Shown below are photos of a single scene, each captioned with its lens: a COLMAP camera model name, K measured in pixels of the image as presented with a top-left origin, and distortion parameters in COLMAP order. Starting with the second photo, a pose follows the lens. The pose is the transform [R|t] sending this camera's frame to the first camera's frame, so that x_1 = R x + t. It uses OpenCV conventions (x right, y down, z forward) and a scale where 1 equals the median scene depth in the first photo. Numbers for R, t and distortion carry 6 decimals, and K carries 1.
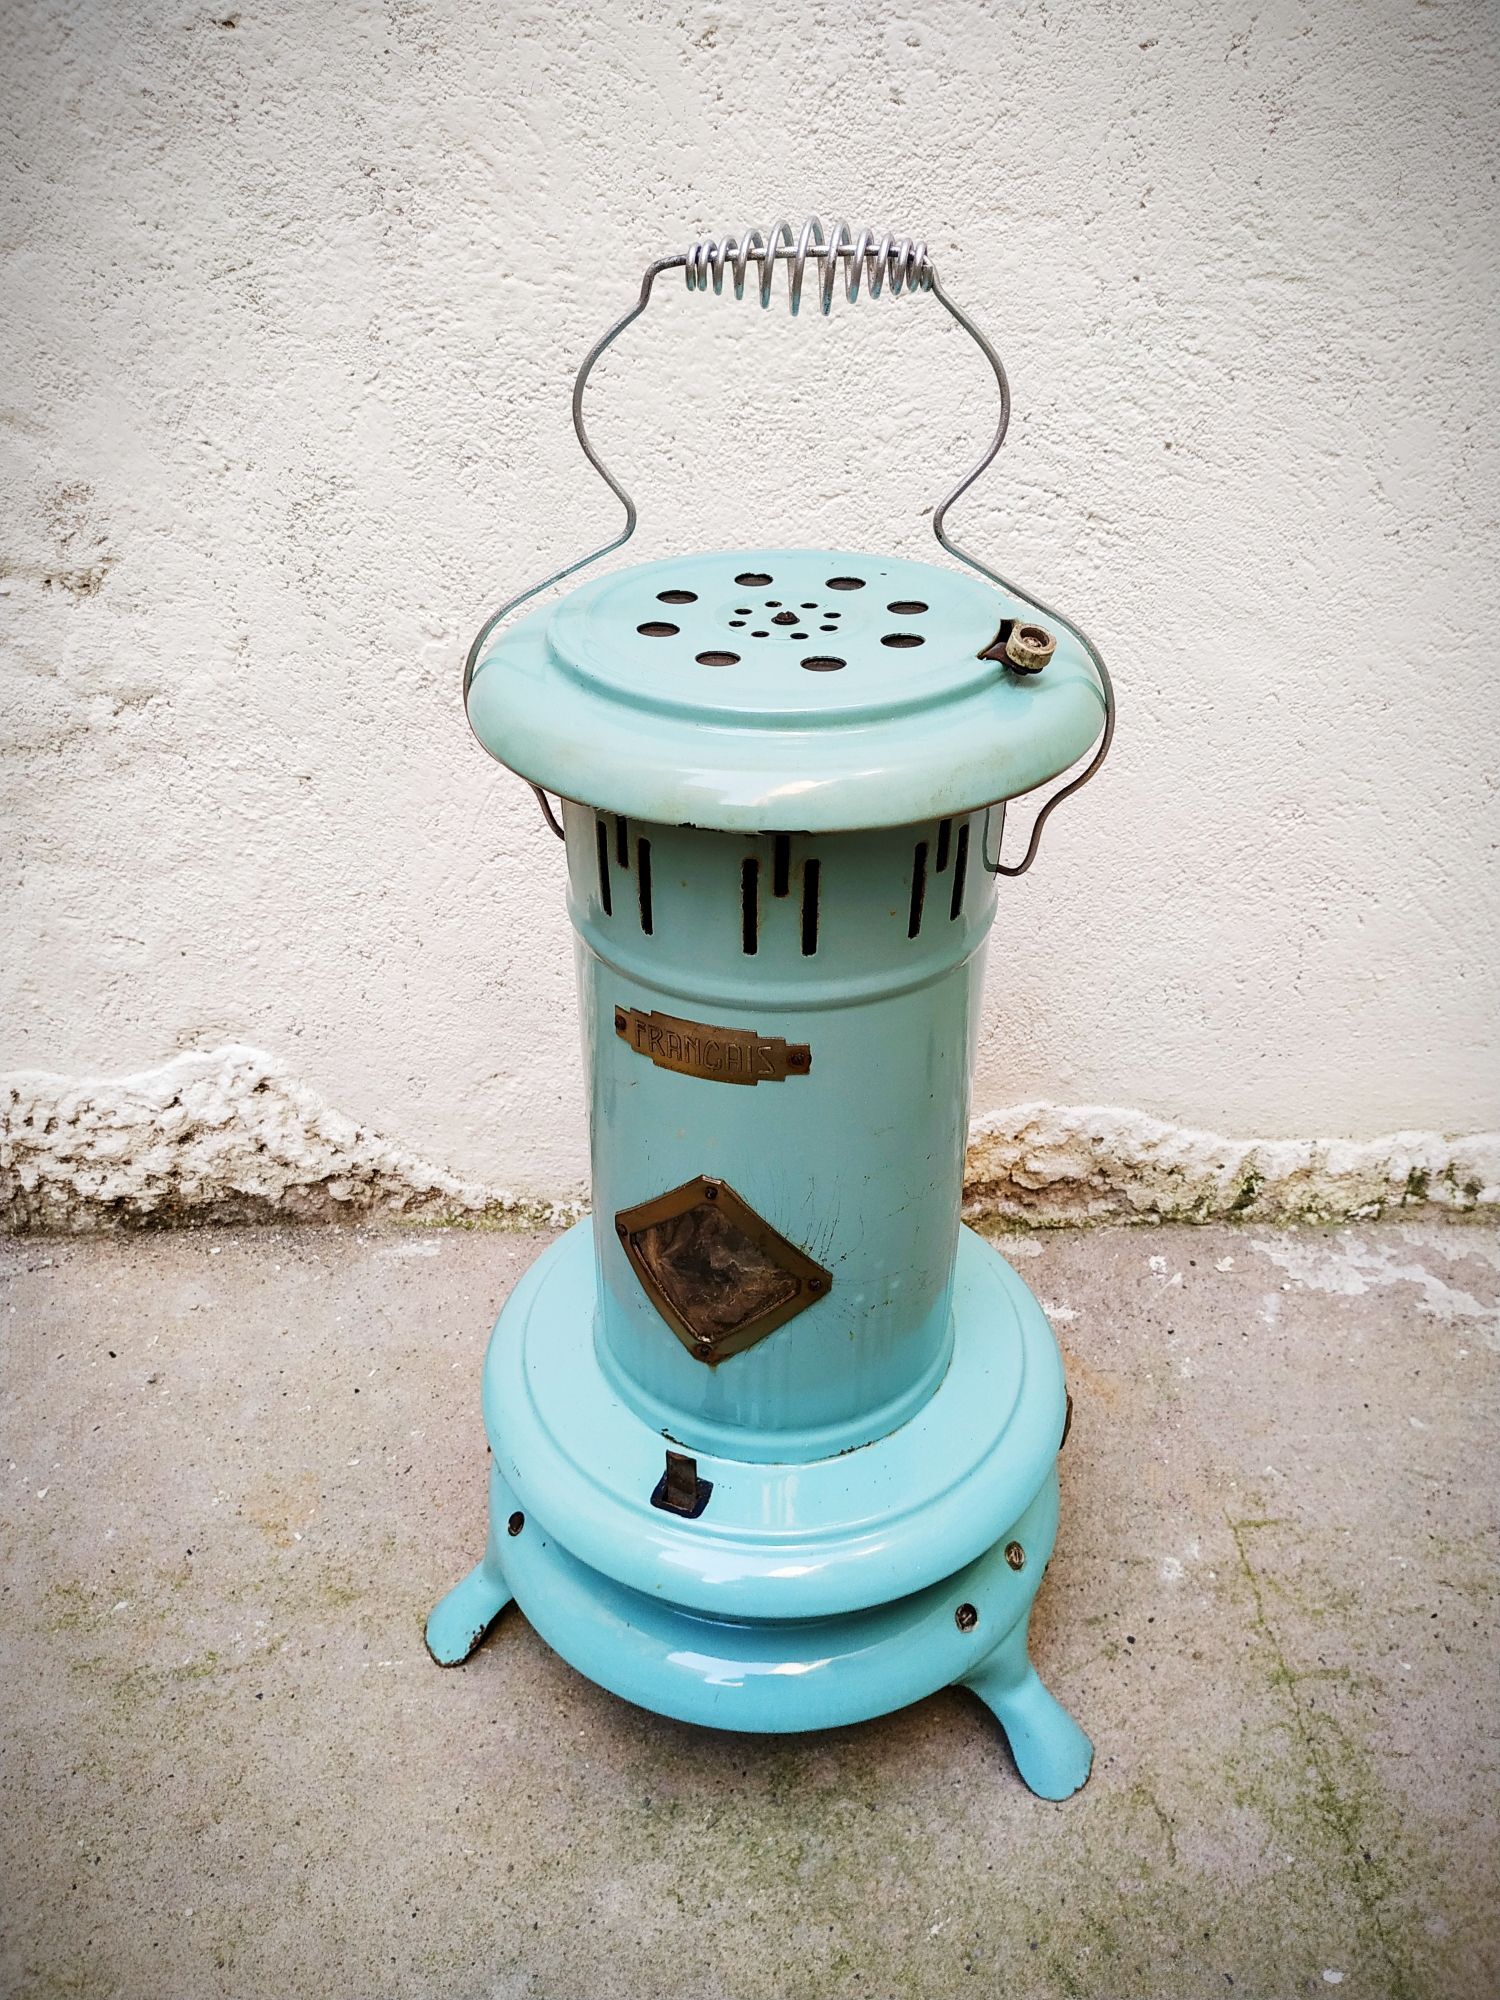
lens RADIAL K [[1445.4, 0, 737.2], [0, 1445.4, 1004.0], [0, 0, 1]] dist [-0.010599, -0.007170]
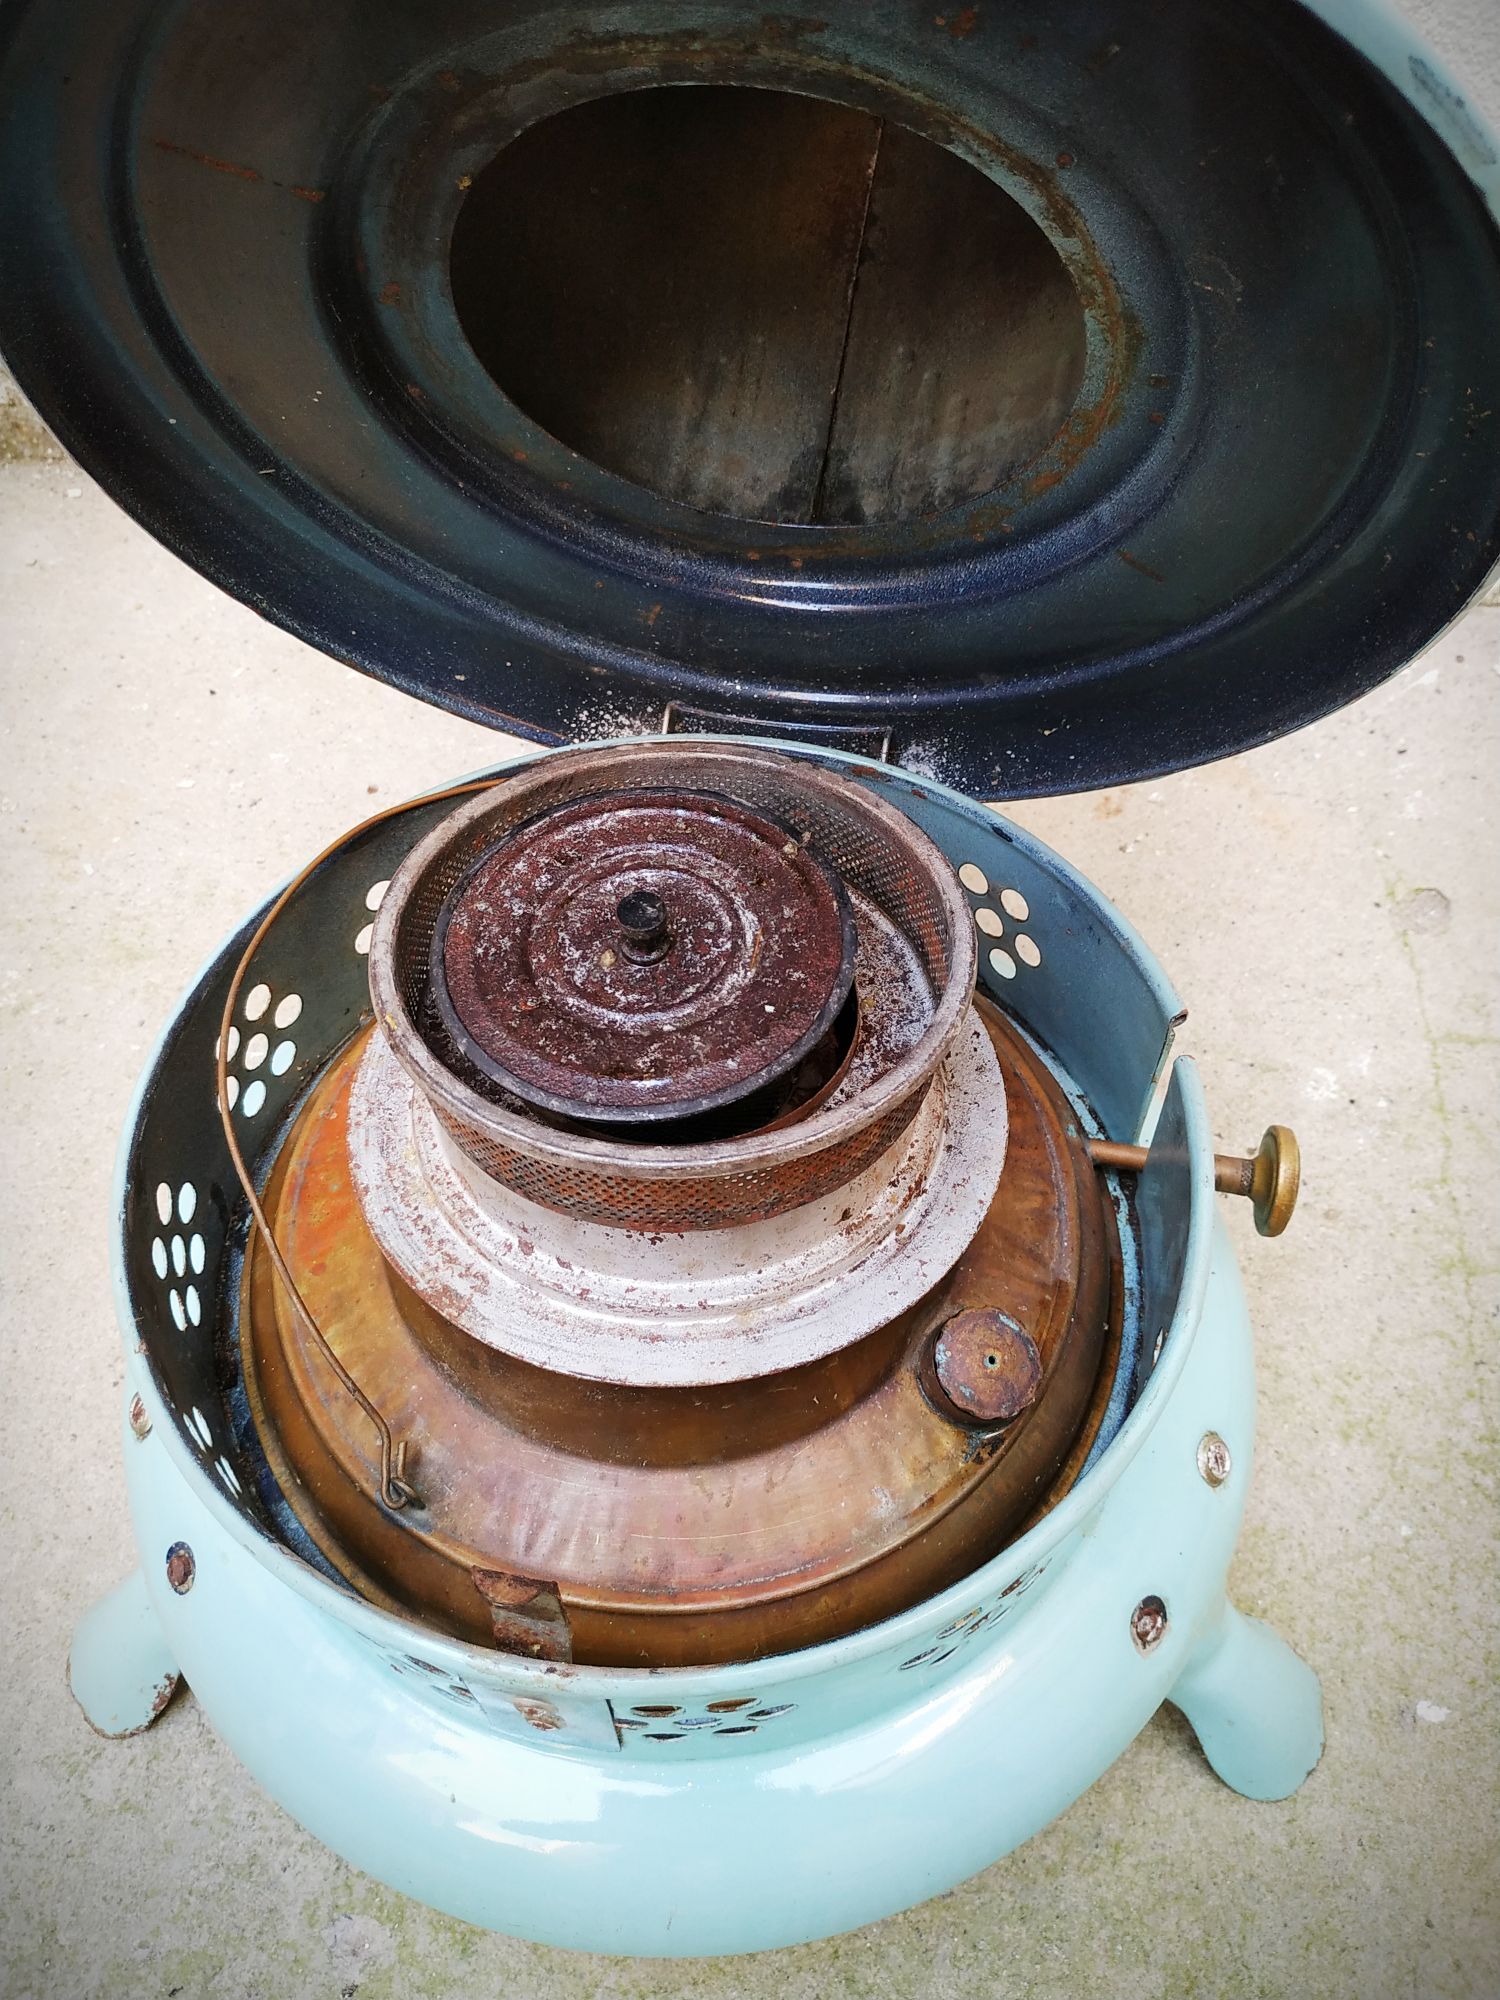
lens RADIAL K [[1446.2, 0, 755.7], [0, 1446.2, 997.7], [0, 0, 1]] dist [-0.020105, 0.001921]
pose [[0.986085, 0.137197, -0.093878, 0.107432], [-0.092625, 0.922363, 0.375057, 0.137551], [0.138046, -0.361143, 0.922236, 0.386612]]
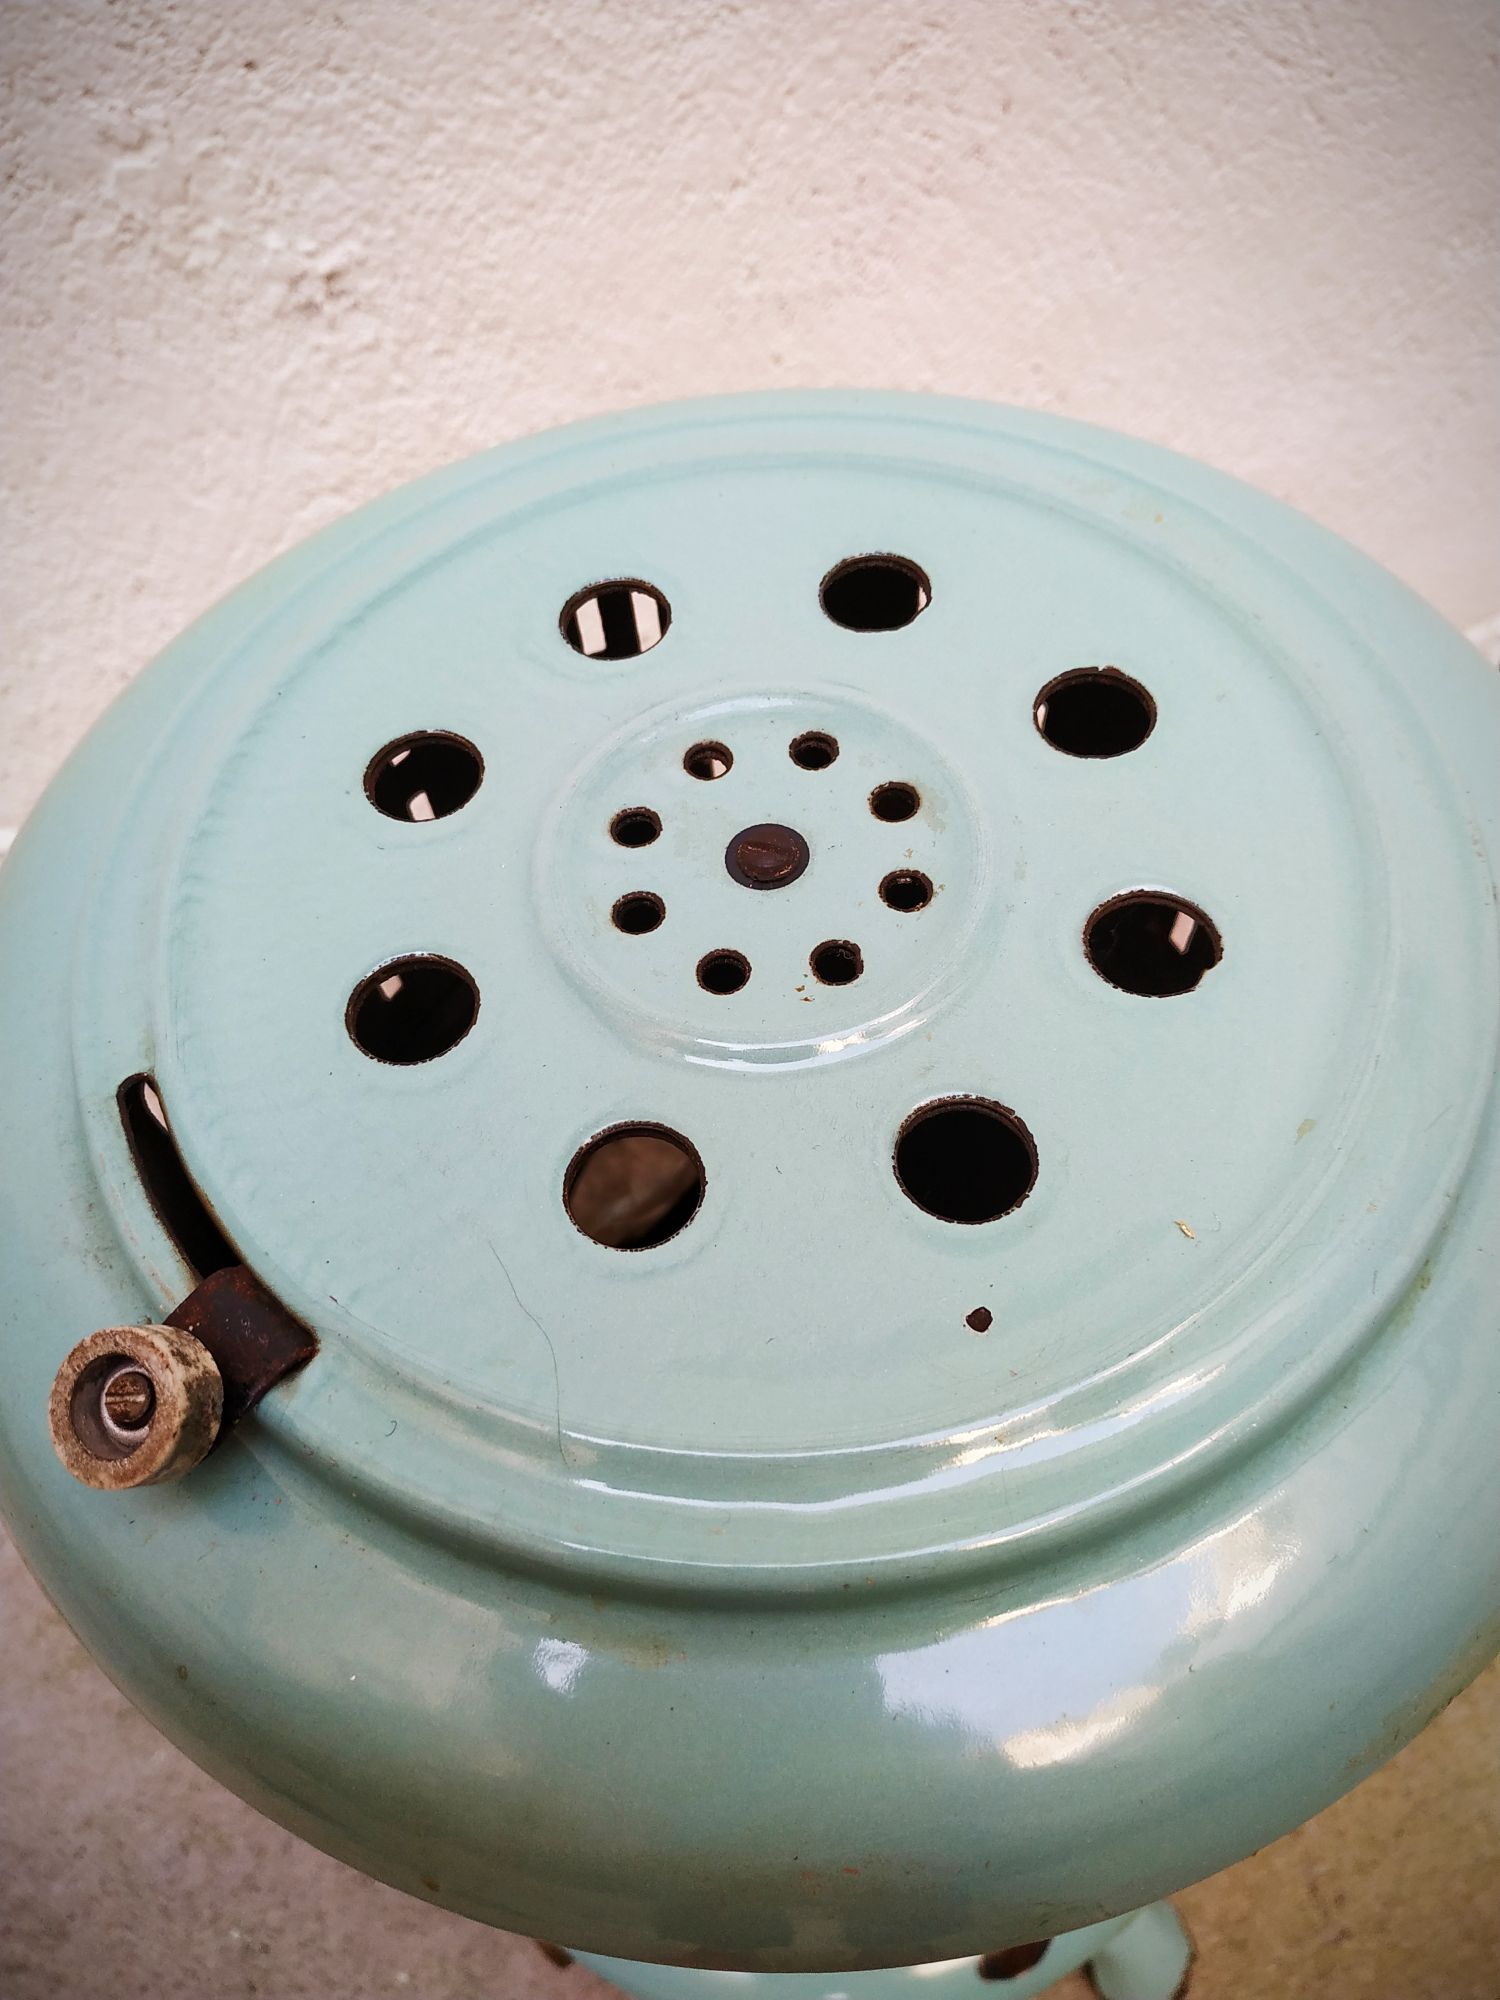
lens RADIAL K [[1499.0, 0, 737.9], [0, 1499.0, 999.2], [0, 0, 1]] dist [-0.058055, 0.031229]
pose [[0.962189, -0.231931, 0.142832, -0.153740], [0.146279, 0.882330, 0.447321, -0.200601], [-0.229772, -0.409514, 0.882895, 0.360080]]
